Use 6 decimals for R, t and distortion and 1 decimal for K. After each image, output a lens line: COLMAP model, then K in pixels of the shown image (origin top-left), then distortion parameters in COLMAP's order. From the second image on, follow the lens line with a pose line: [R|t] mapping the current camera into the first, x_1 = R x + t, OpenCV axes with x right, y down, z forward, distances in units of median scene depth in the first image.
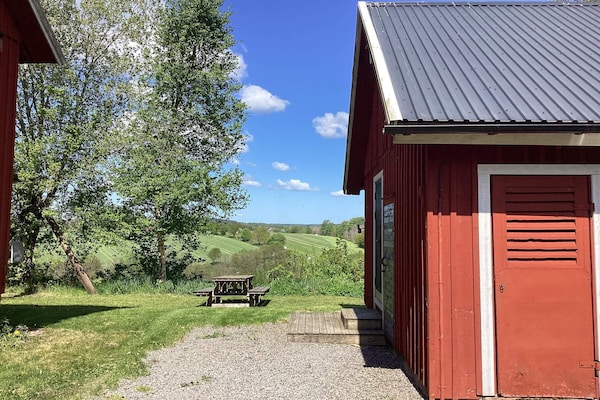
lens RADIAL K [[534.5, 0, 300.0], [0, 534.5, 200.0], [0, 0, 1]] dist [-0.003315, -0.005036]
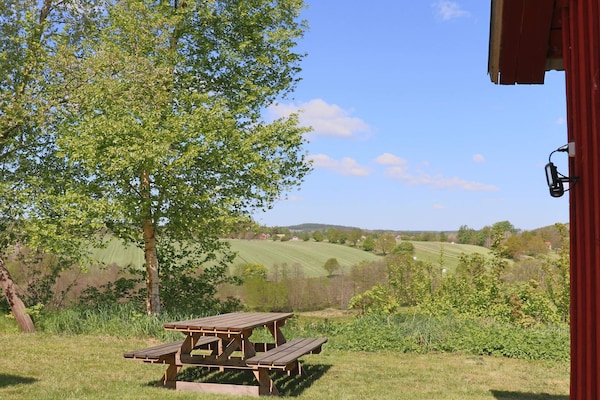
lens RADIAL K [[592.5, 0, 300.0], [0, 592.5, 200.0], [0, 0, 1]] dist [-0.119408, -0.001729]
pose [[0.974839, -0.017792, -0.222200, 0.061847], [0.015630, 0.999812, -0.011482, 0.081423], [0.222362, 0.007720, 0.974934, 0.845912]]
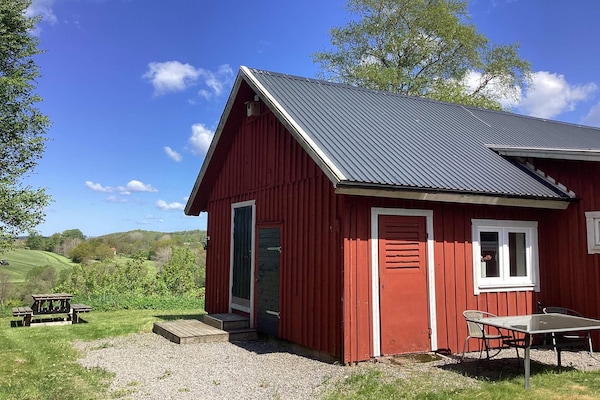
lens RADIAL K [[539.0, 0, 300.2], [0, 539.0, 184.7], [0, 0, 1]] dist [0.012555, 0.006599]
pose [[0.867737, 0.053980, 0.494083, -0.361661], [-0.028371, 0.997843, -0.059191, -0.019664], [-0.496213, 0.037345, 0.867397, -0.155274]]
